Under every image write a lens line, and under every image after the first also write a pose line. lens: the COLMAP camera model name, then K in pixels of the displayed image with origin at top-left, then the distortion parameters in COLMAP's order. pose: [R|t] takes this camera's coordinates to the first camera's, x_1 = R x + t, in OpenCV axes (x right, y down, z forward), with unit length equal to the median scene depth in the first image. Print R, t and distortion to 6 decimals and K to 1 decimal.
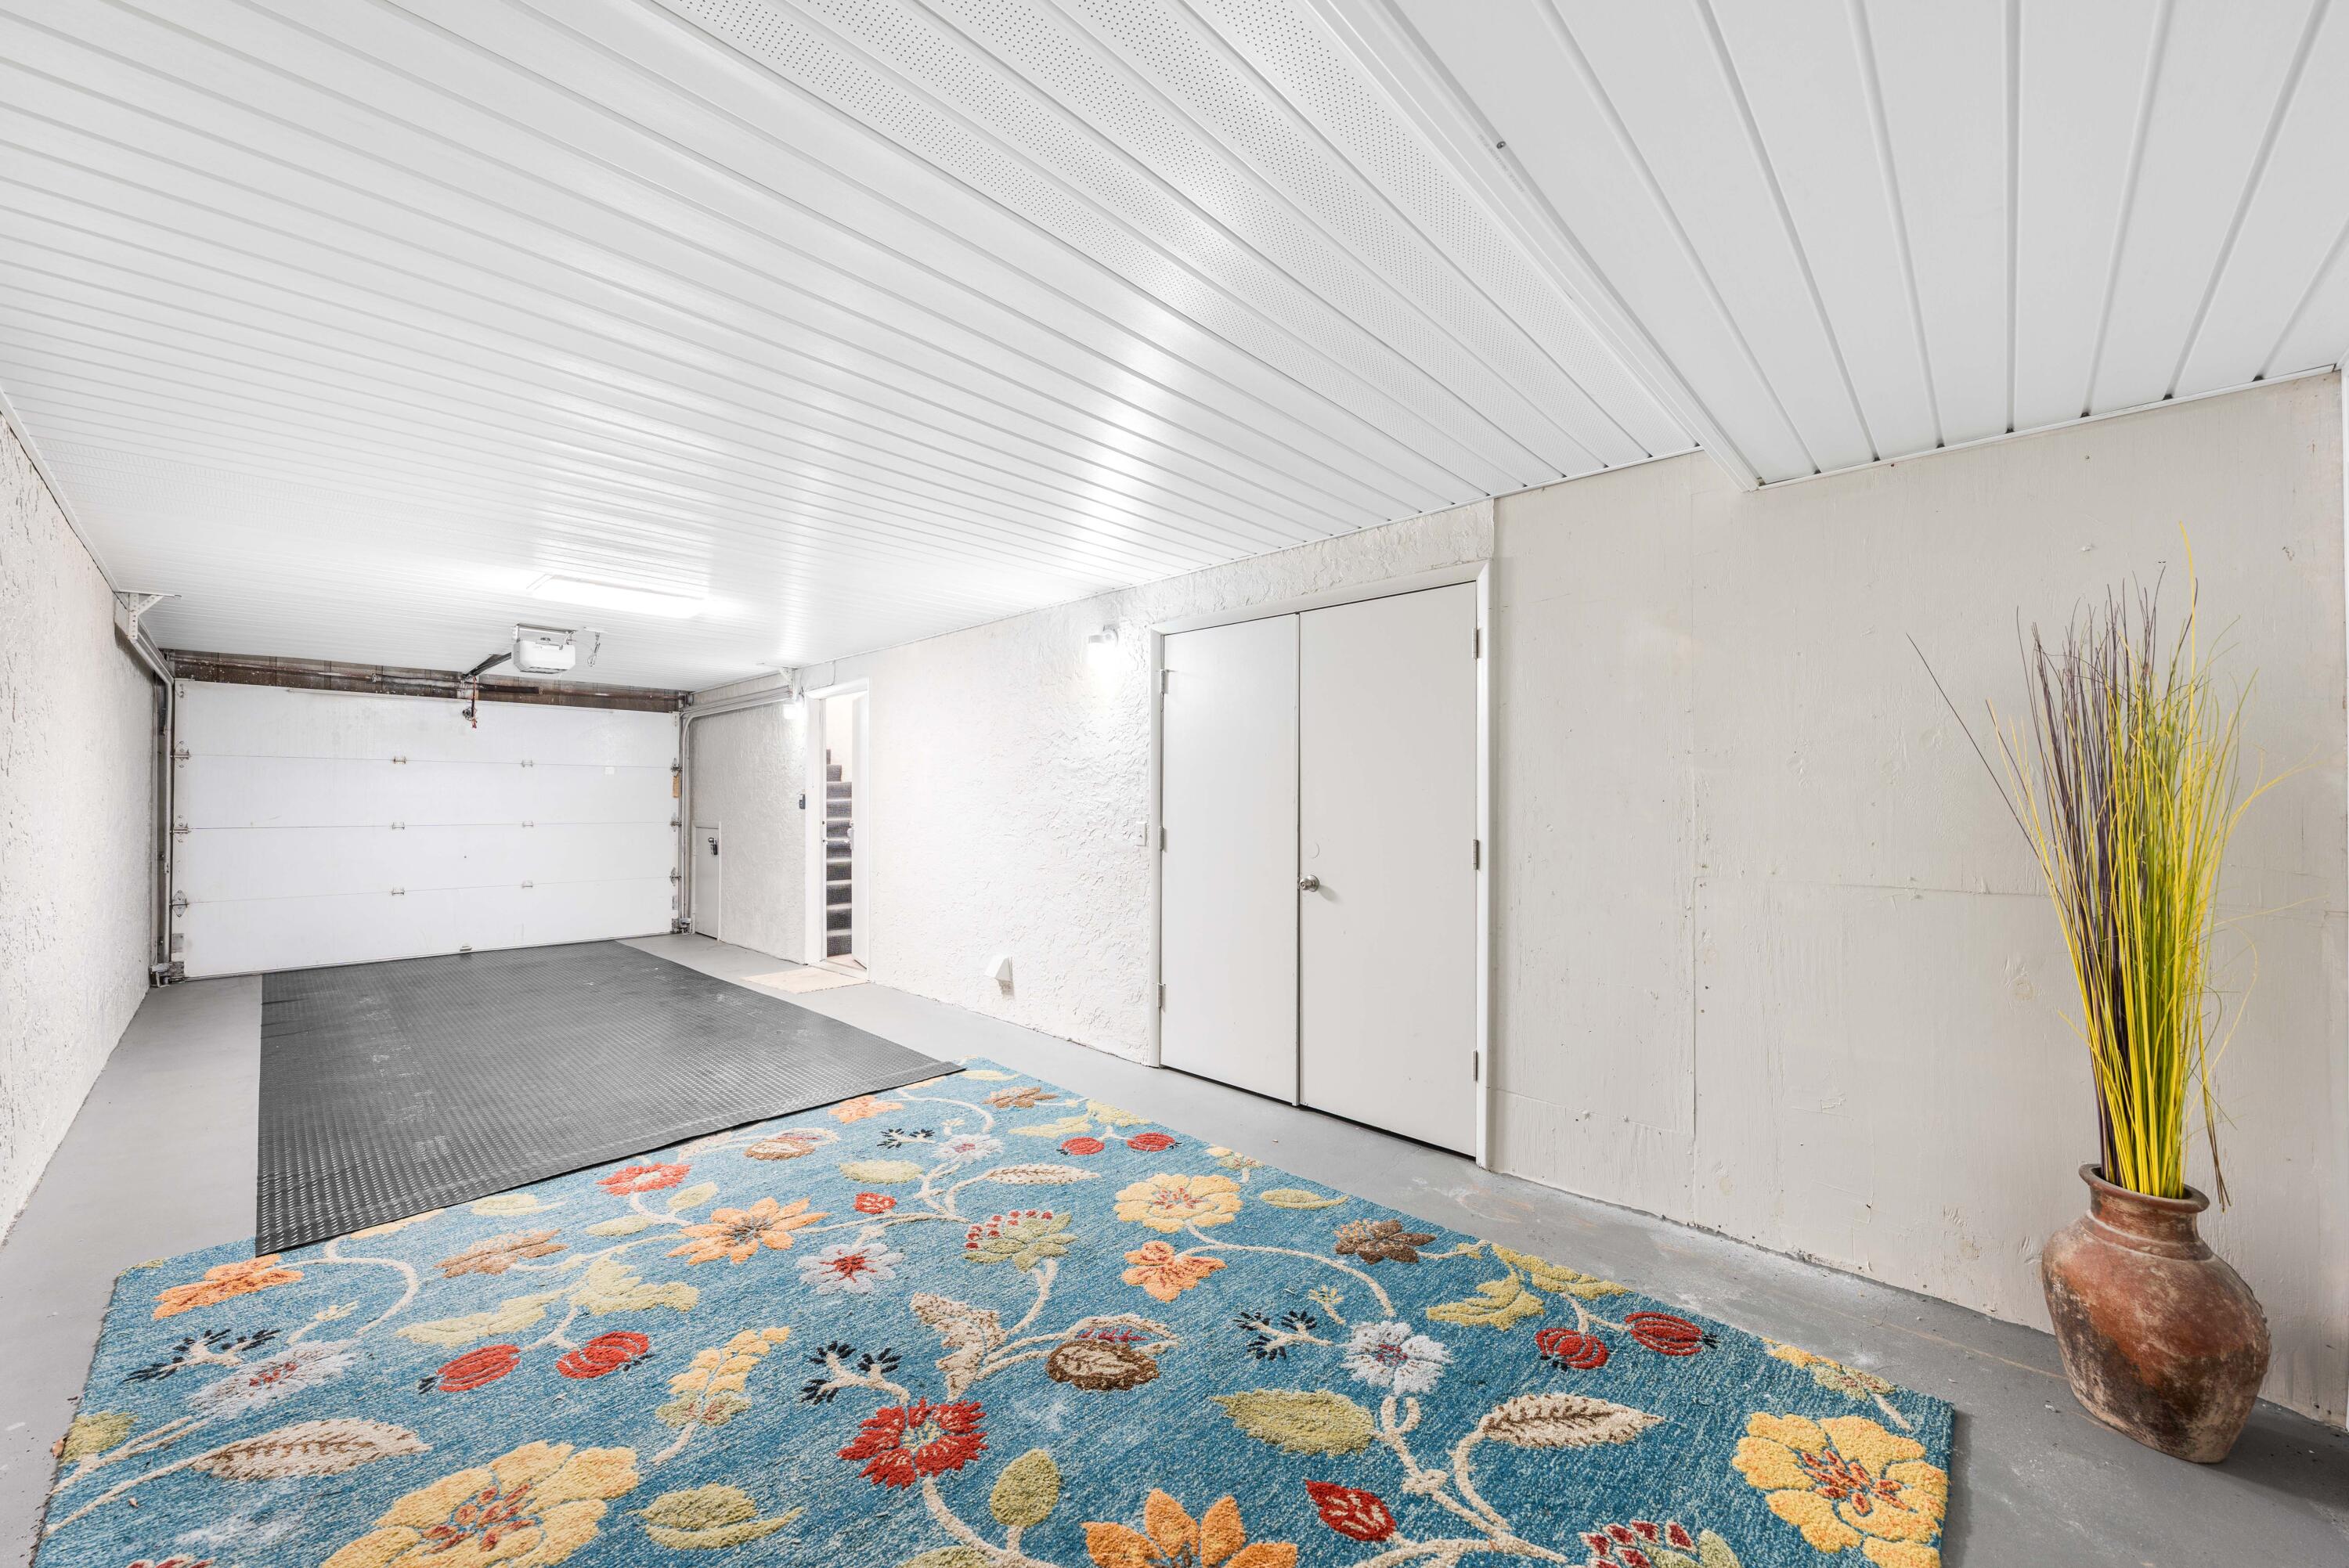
lens RADIAL K [[863.7, 0, 1169.0], [0, 863.7, 788.6], [0, 0, 1]] dist [-0.001063, -0.000204]
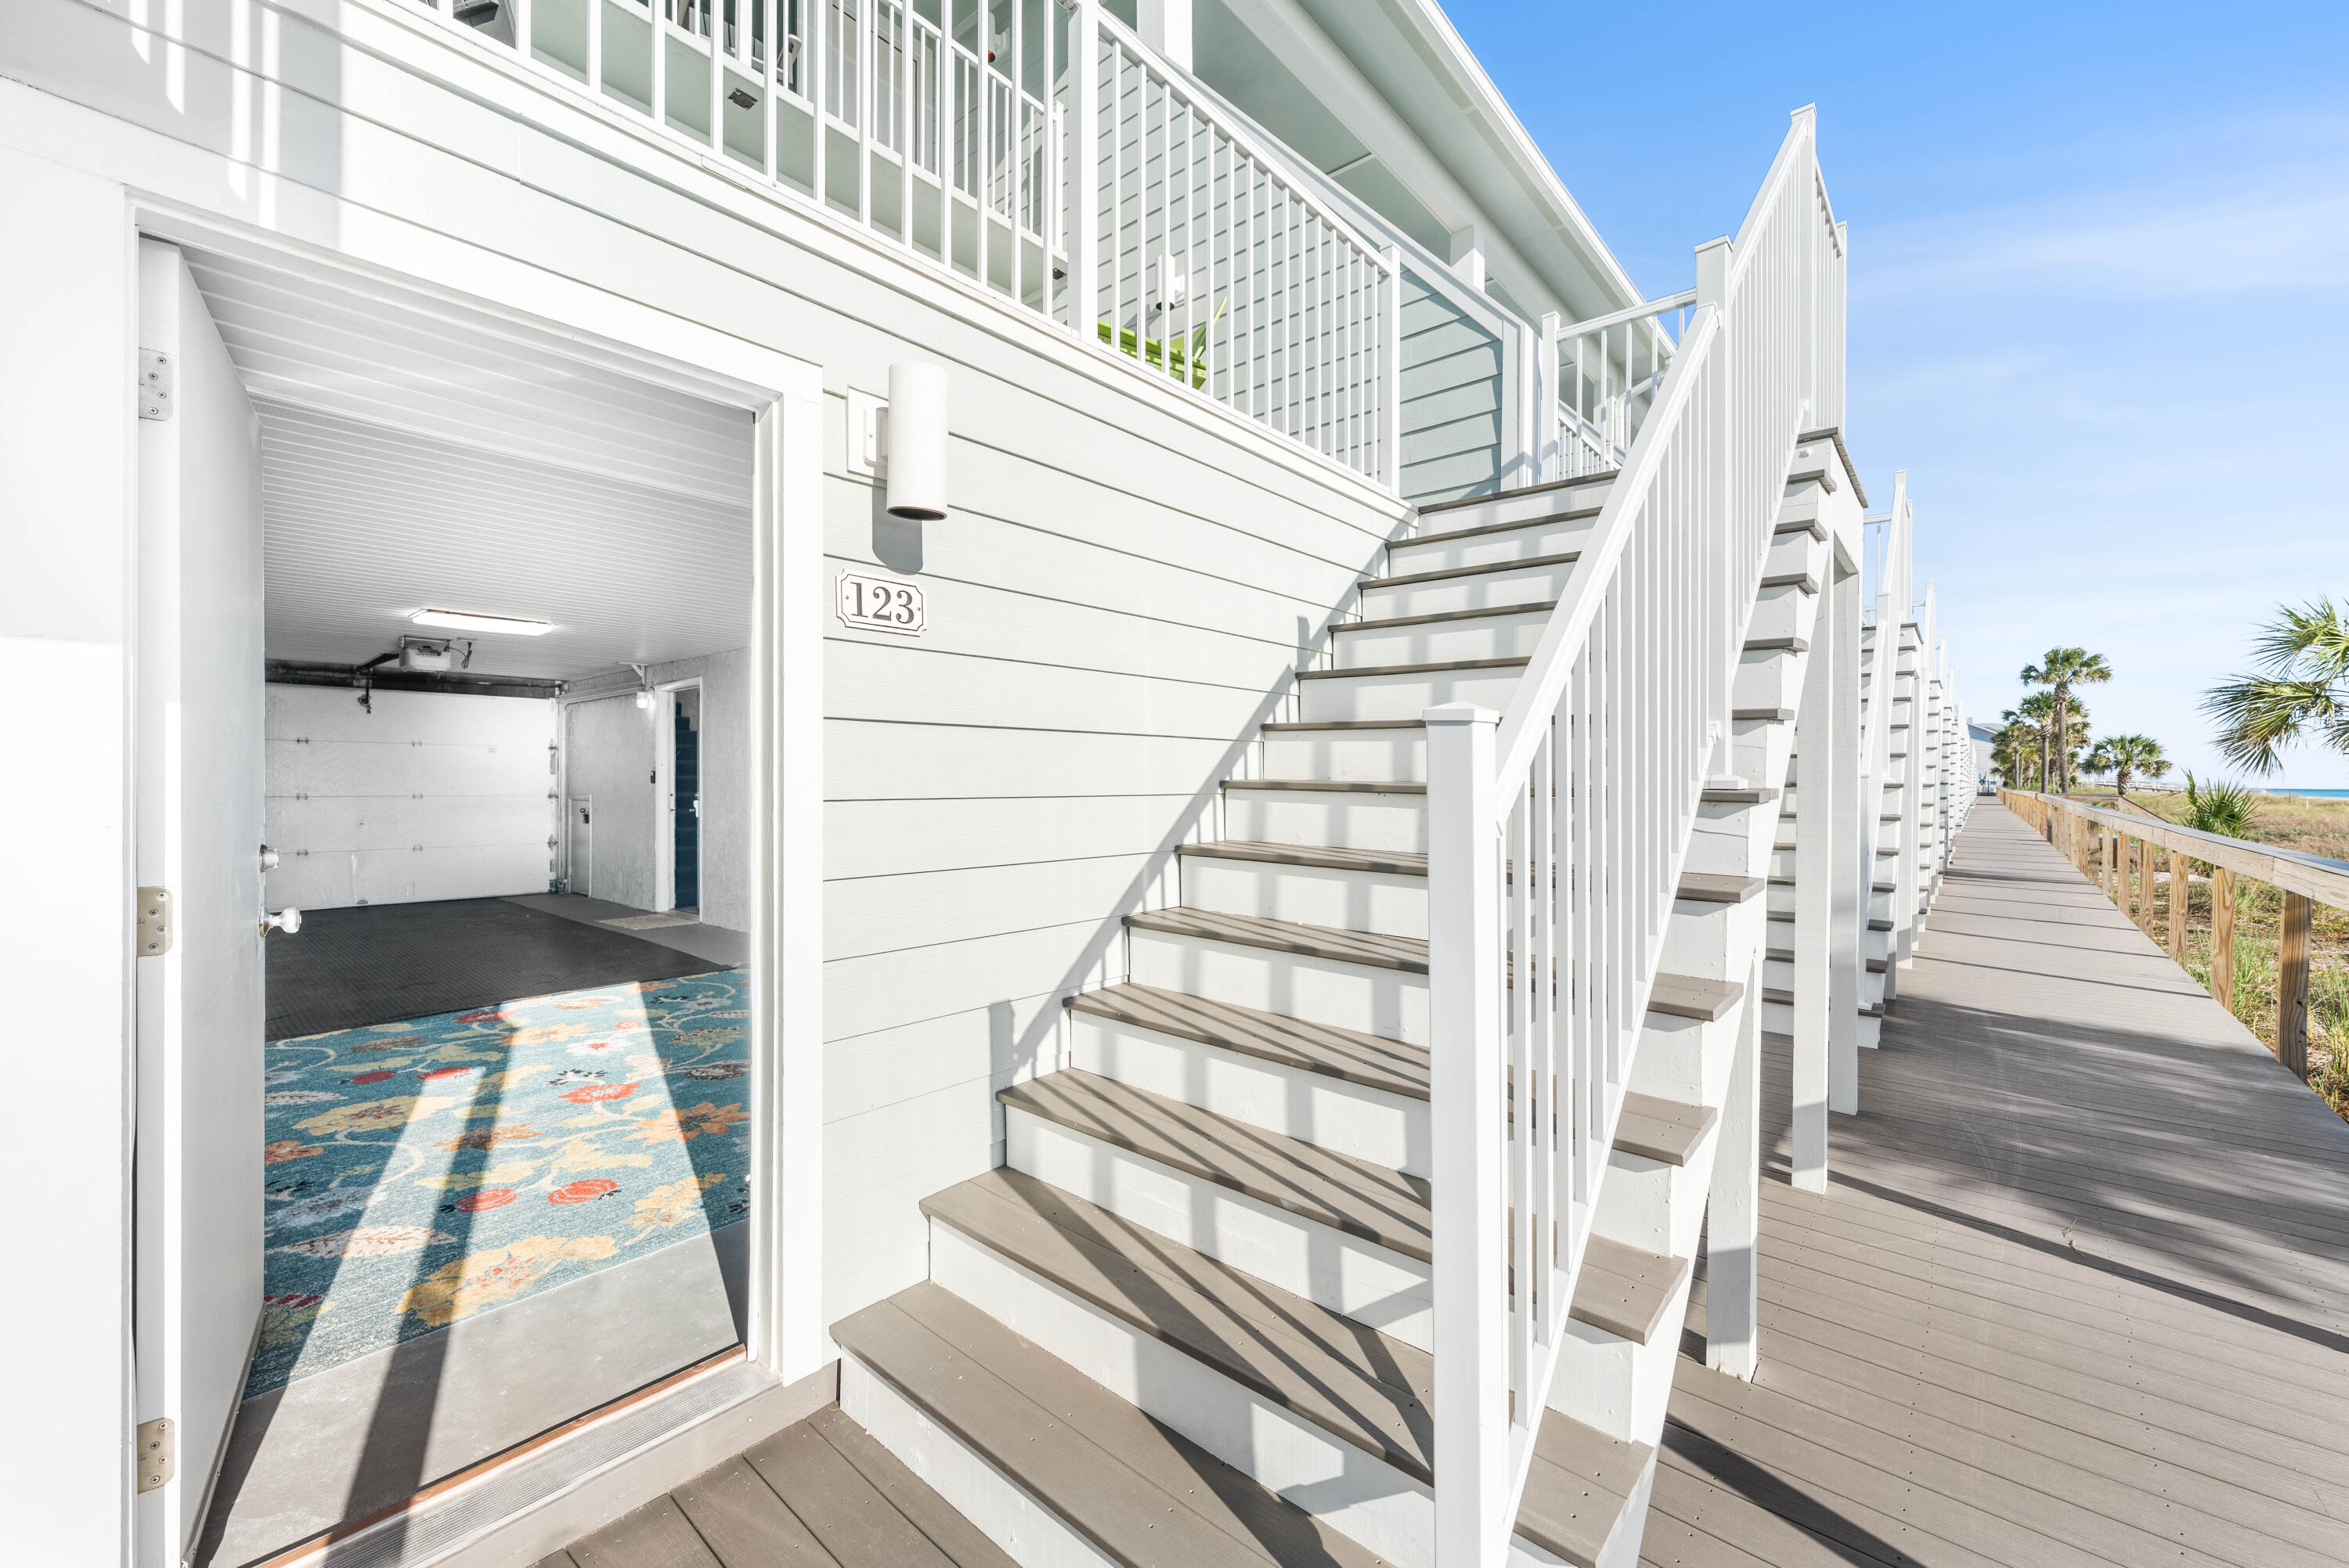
lens RADIAL K [[929.0, 0, 1178.9], [0, 929.0, 776.6], [0, 0, 1]] dist [0.003393, 0.000320]
pose [[0.999303, 0.001996, 0.037272, 0.245746], [-0.002426, 0.999931, 0.011479, -0.001727], [-0.037246, -0.011562, 0.999239, -0.304157]]
